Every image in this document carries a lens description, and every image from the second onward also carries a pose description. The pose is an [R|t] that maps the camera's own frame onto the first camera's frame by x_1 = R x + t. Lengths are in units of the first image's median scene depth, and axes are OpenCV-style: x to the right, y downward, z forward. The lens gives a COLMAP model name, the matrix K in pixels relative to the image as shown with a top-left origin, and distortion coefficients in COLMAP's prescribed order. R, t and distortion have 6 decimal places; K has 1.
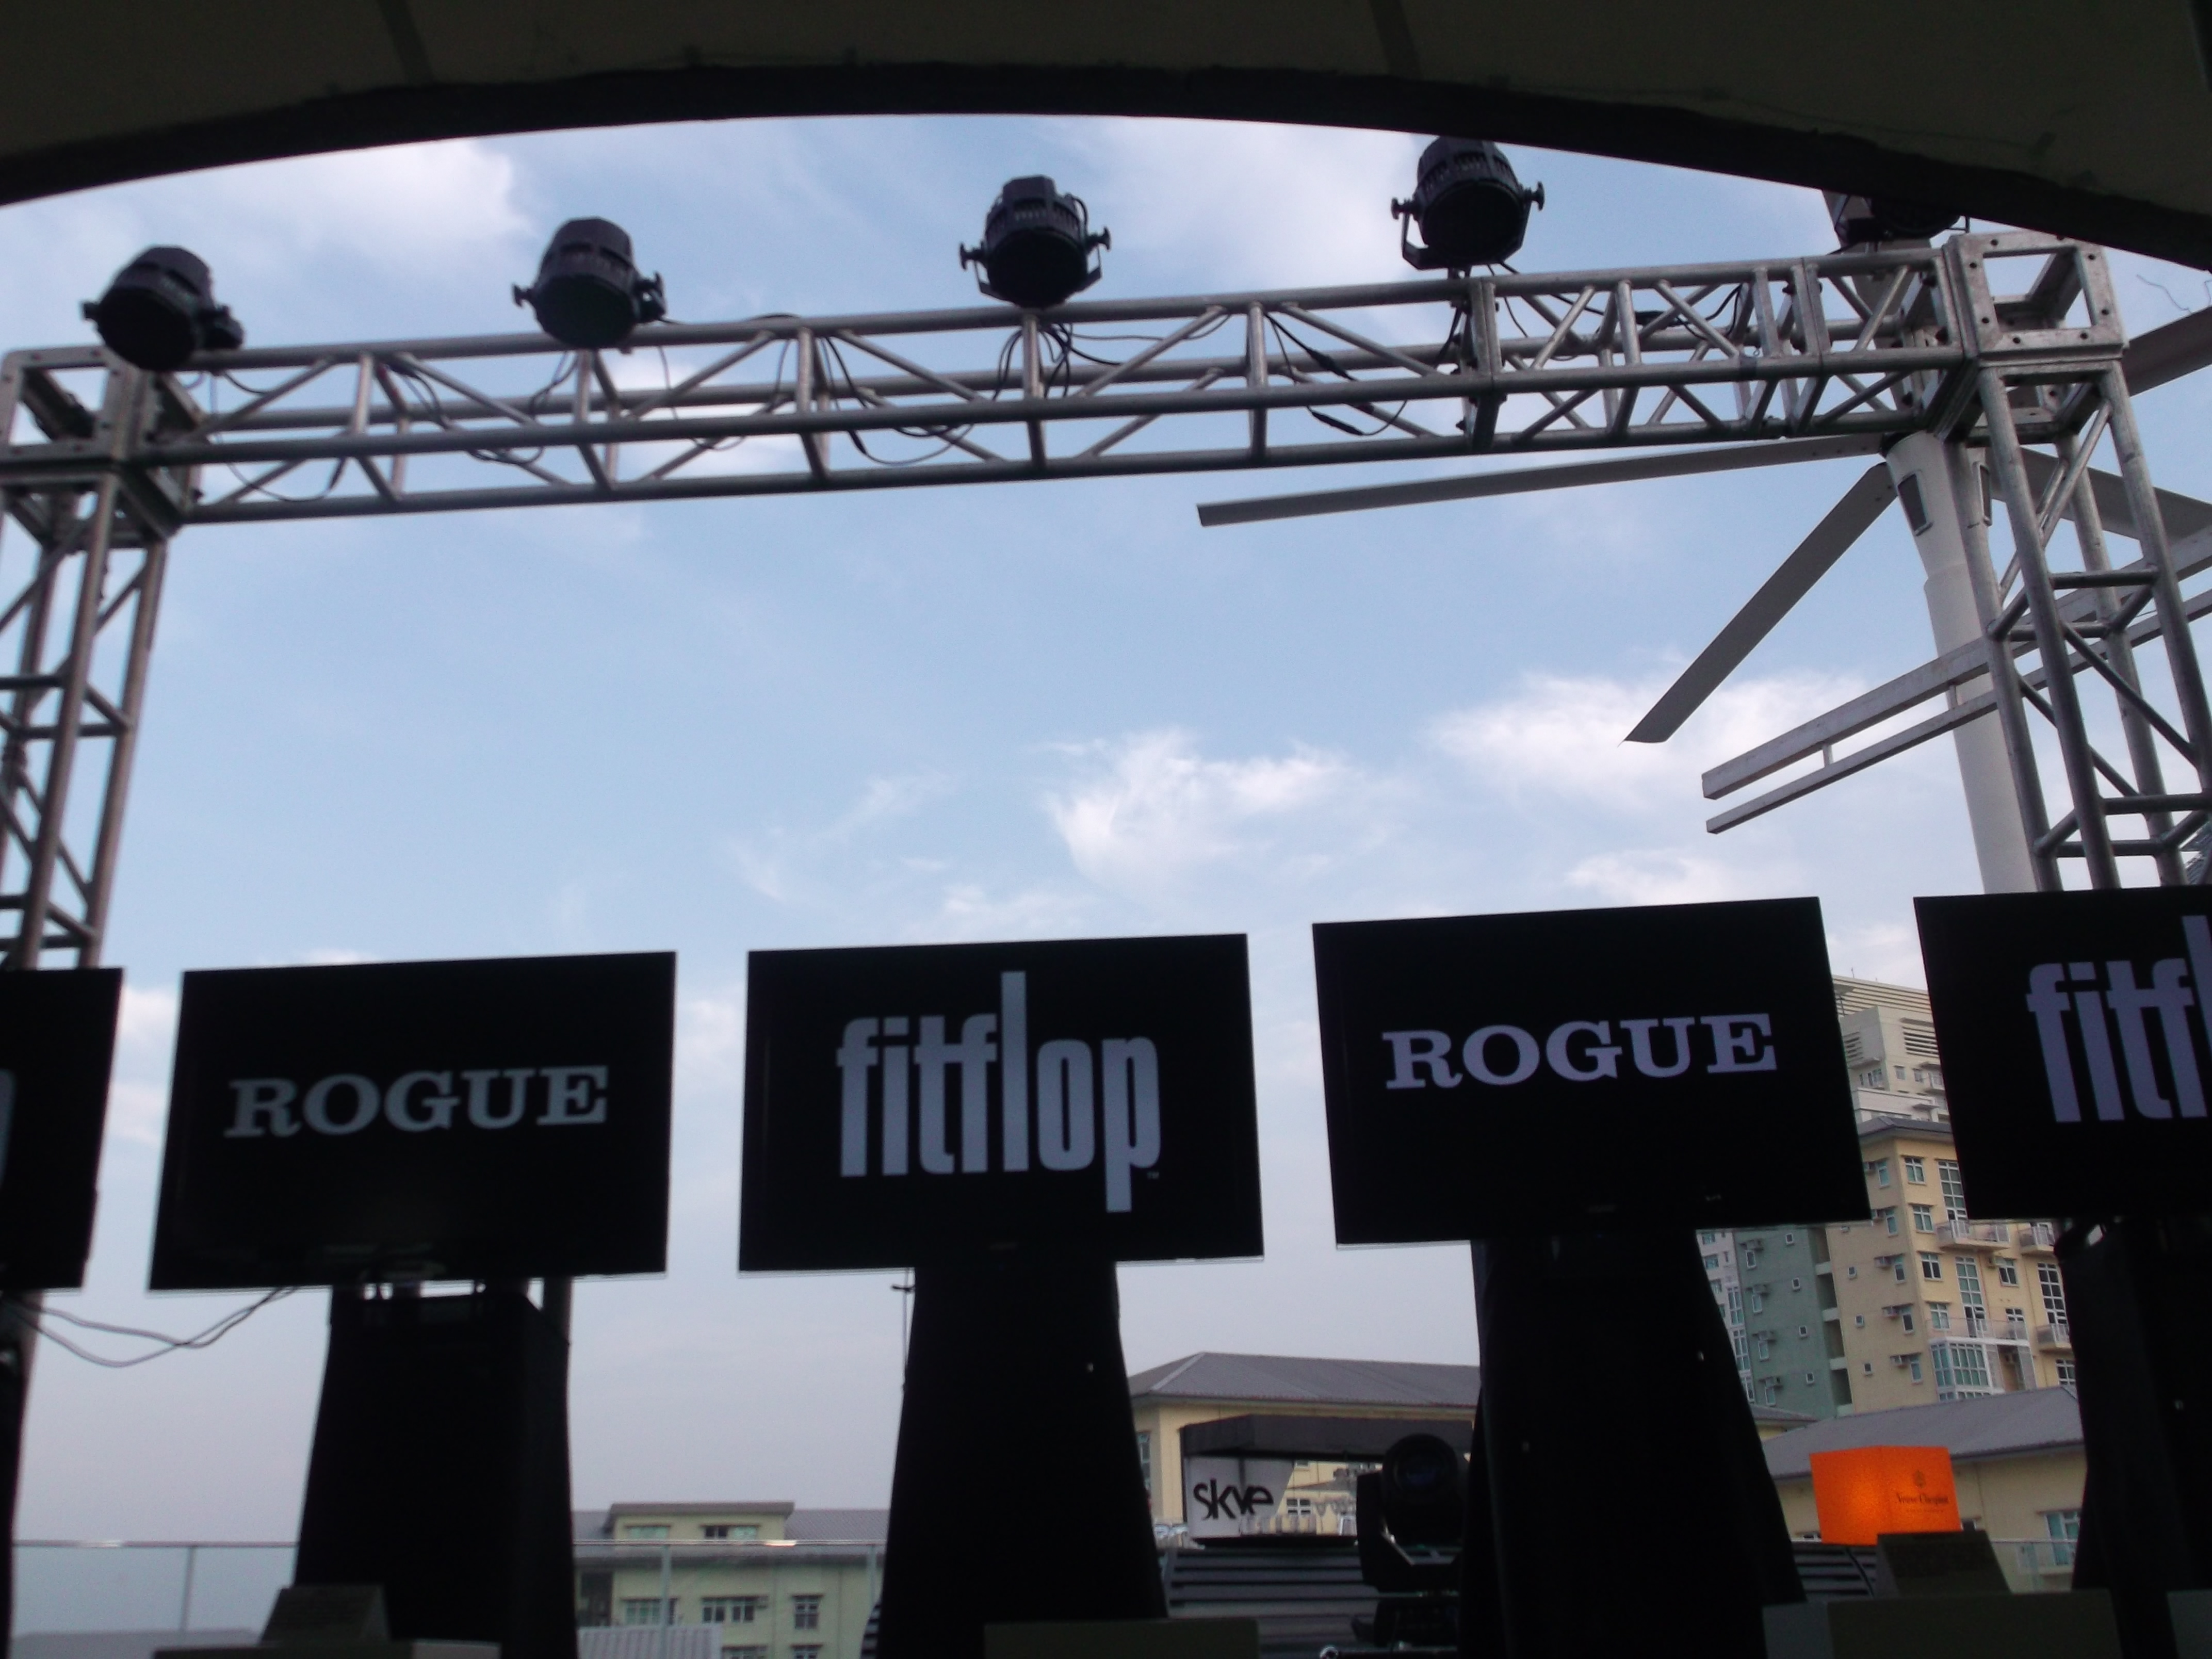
lens RADIAL K [[2201.7, 0, 1109.5], [0, 2201.7, 841.2], [0, 0, 1]] dist [0.009535, 0.000000]
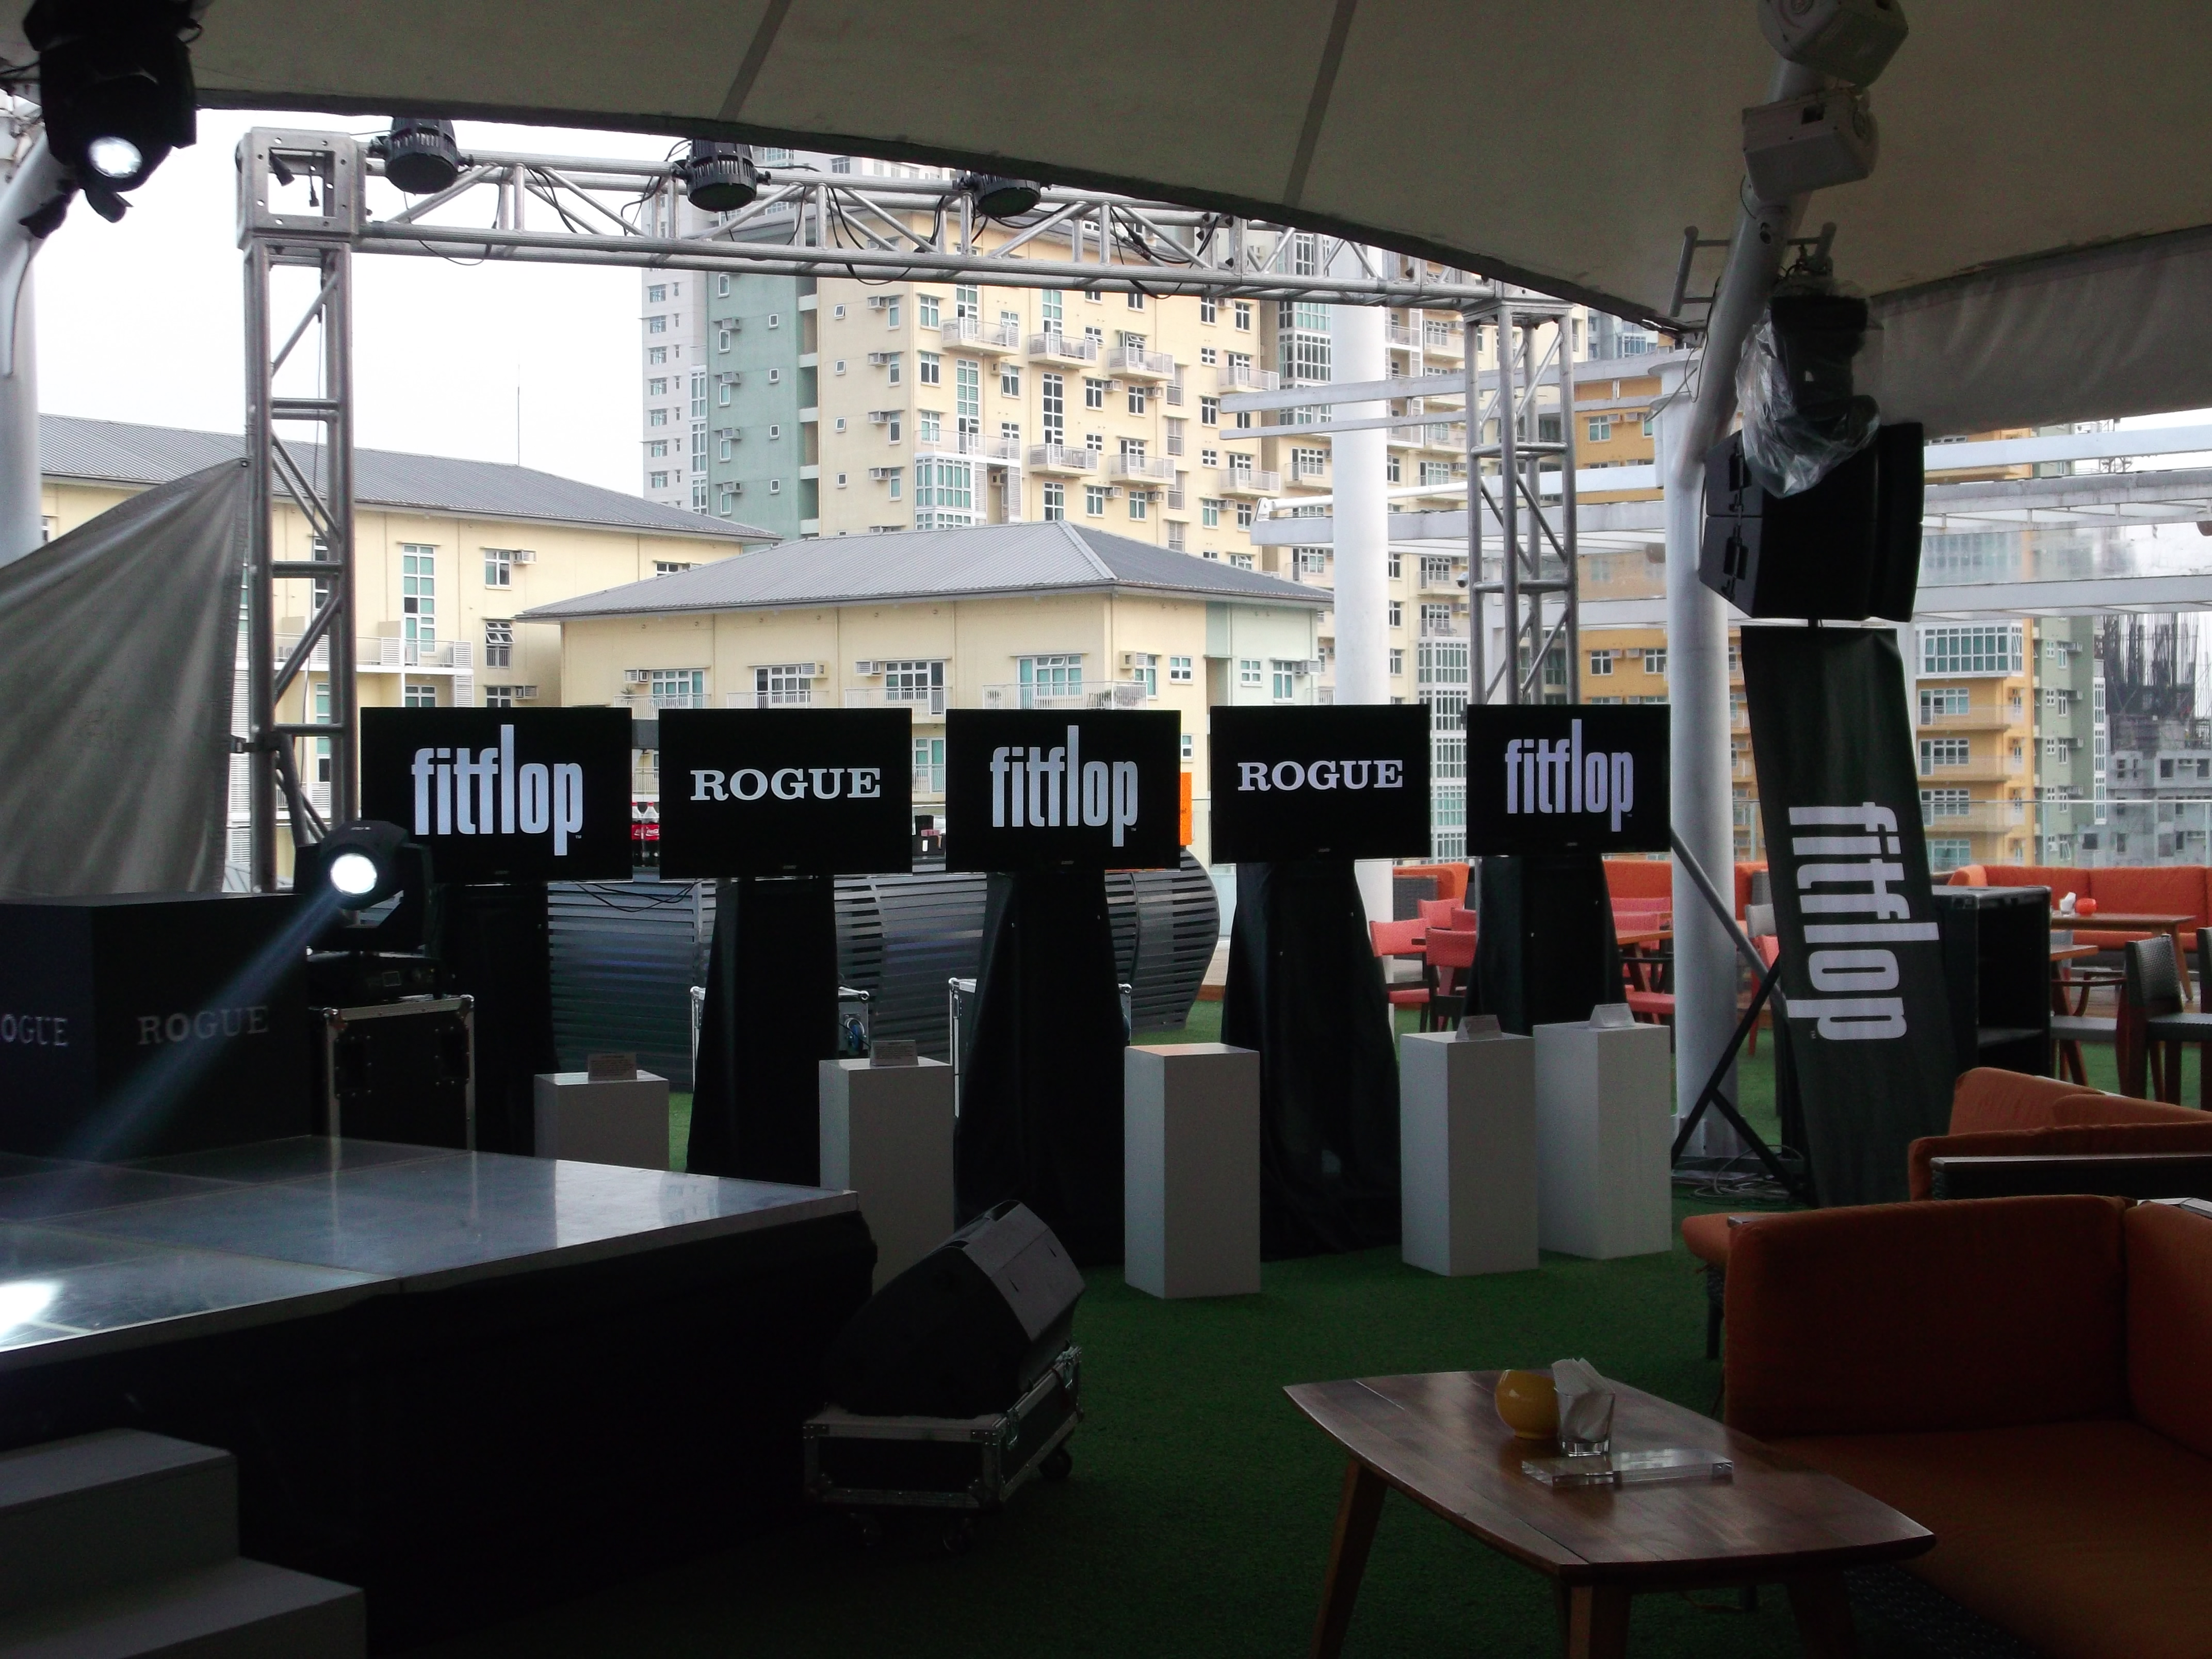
lens RADIAL K [[2919.8, 0, 1102.9], [0, 2919.8, 818.5], [0, 0, 1]] dist [-0.008222, 0.000000]
pose [[0.907570, 0.015211, 0.419626, -1.135634], [-0.166196, 0.930748, 0.325710, -0.733258], [-0.385612, -0.365345, 0.847246, -1.288699]]
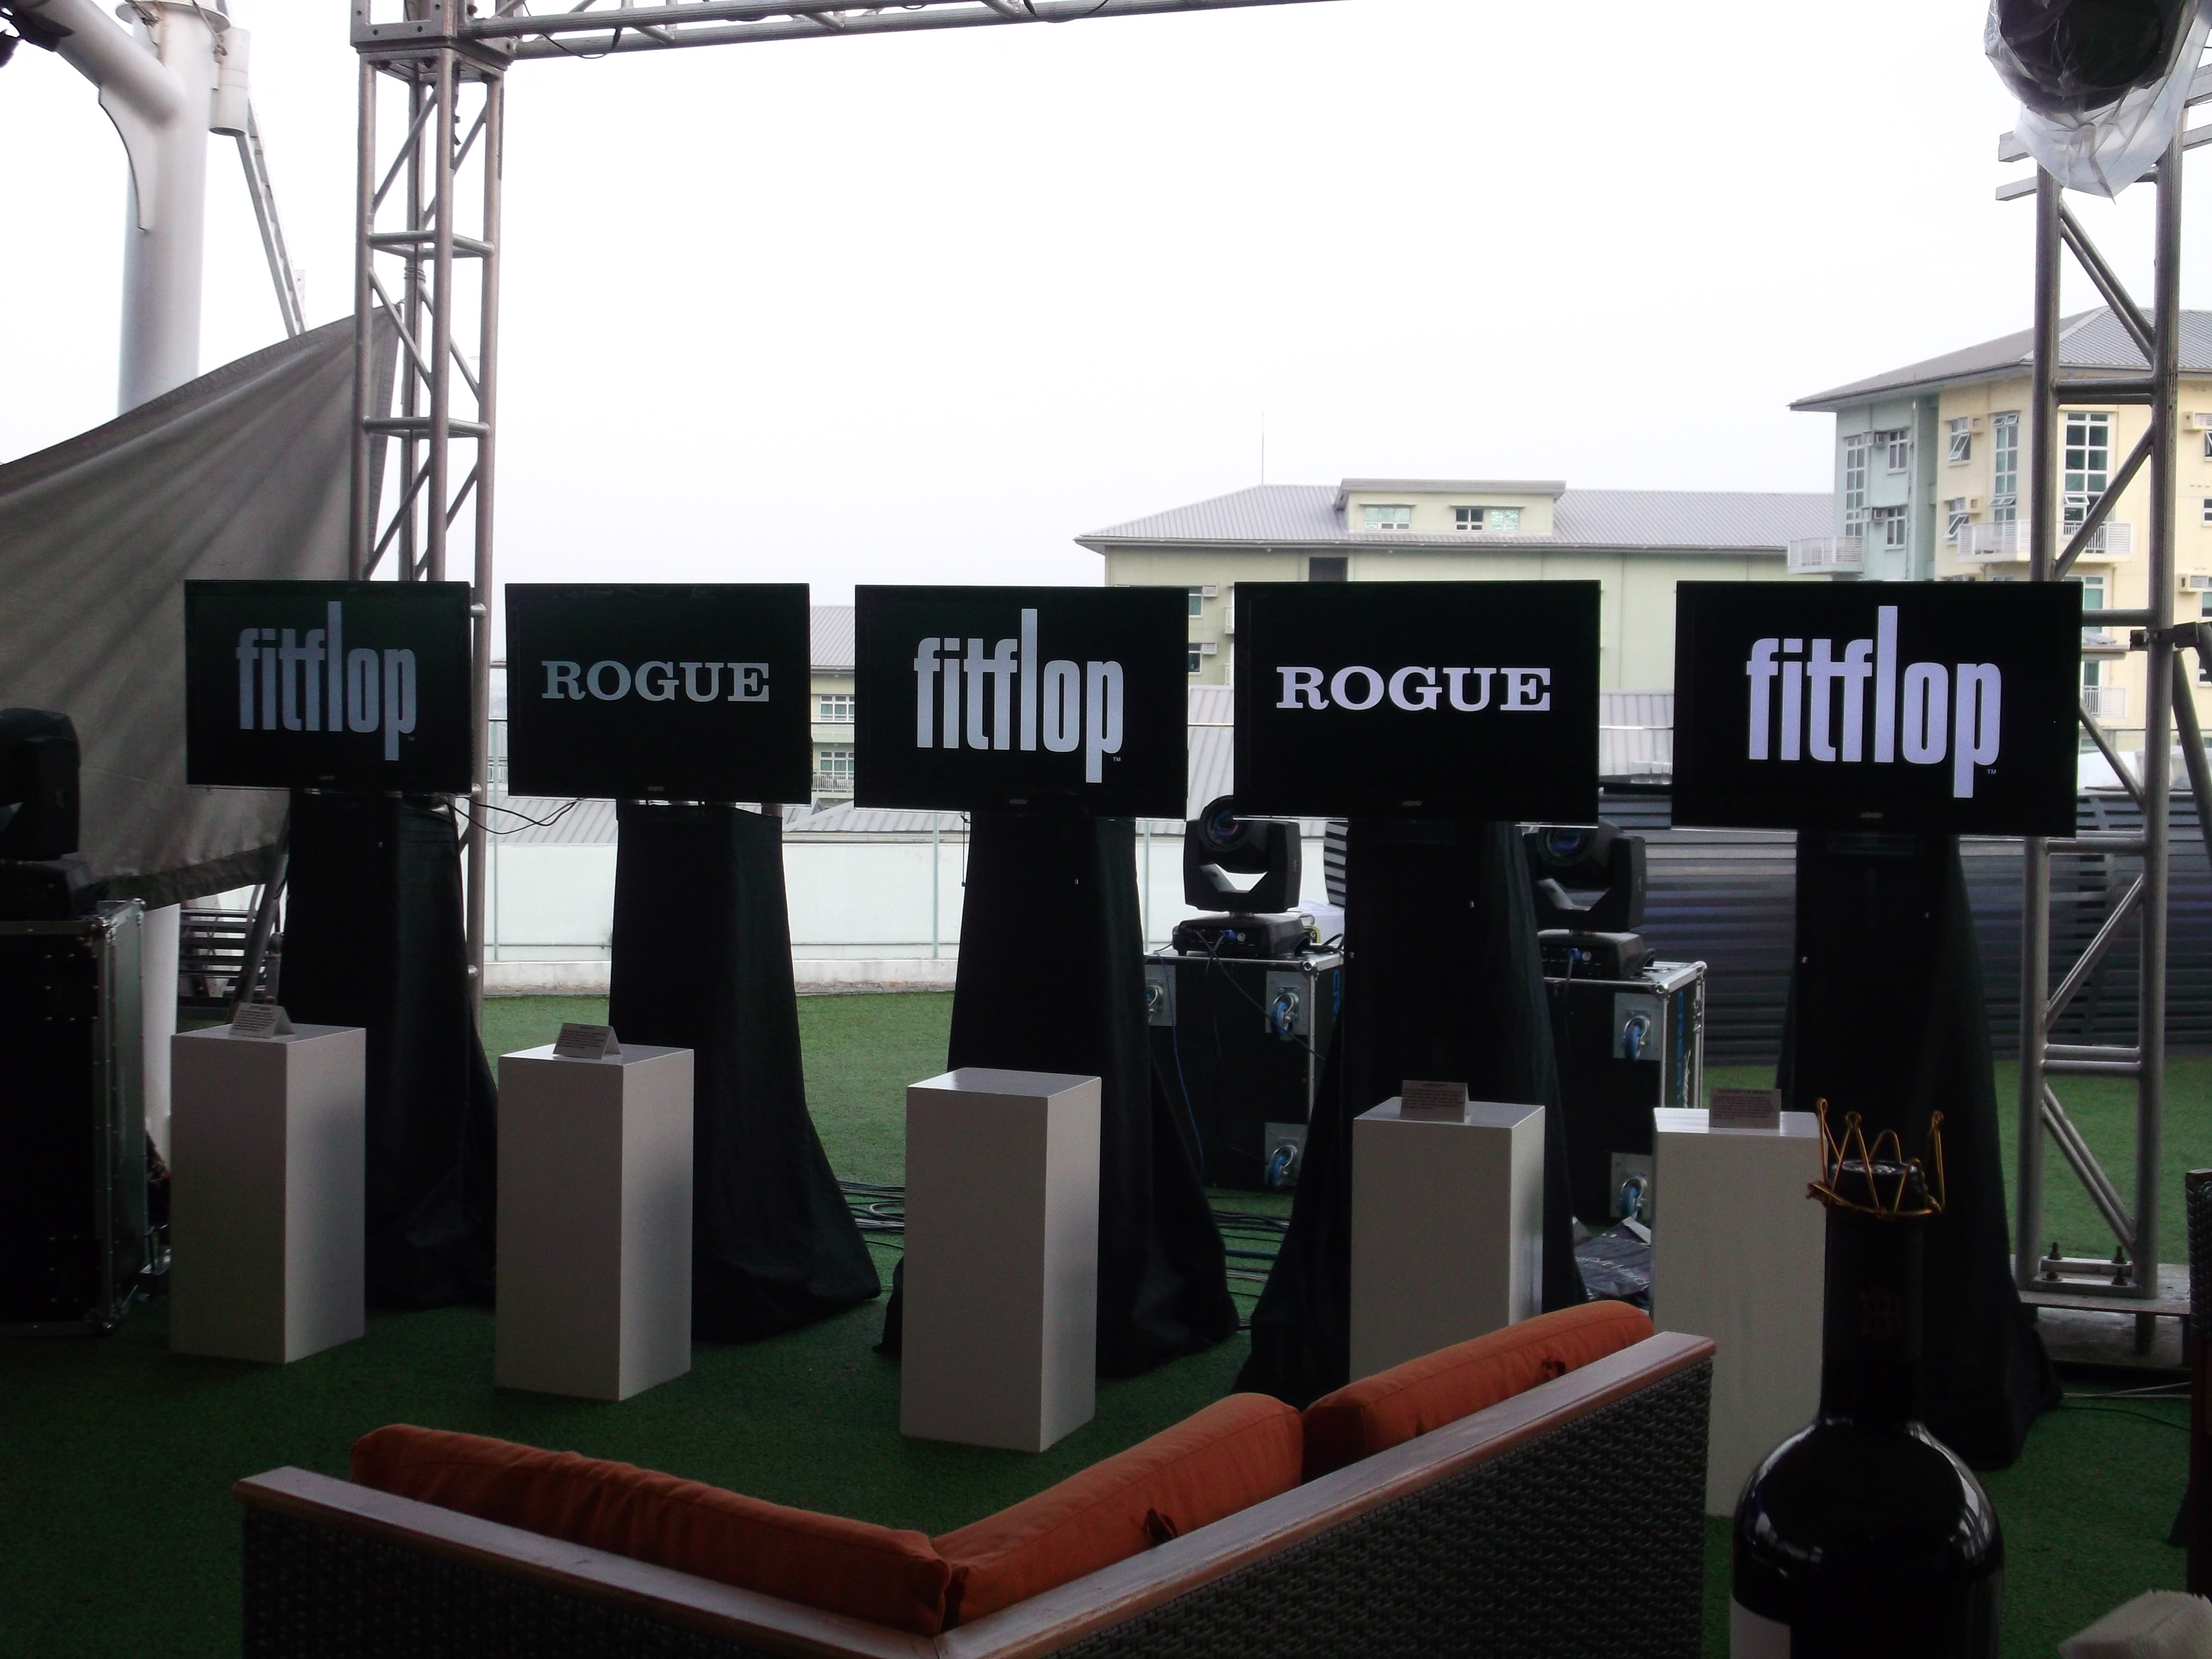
lens RADIAL K [[2919.8, 0, 1091.4], [0, 2919.8, 837.7], [0, 0, 1]] dist [-0.008222, 0.000000]
pose [[0.954043, 0.060638, -0.293470, 0.557255], [0.063747, 0.915832, 0.396469, -0.550622], [0.292811, -0.396956, 0.869878, -0.679989]]
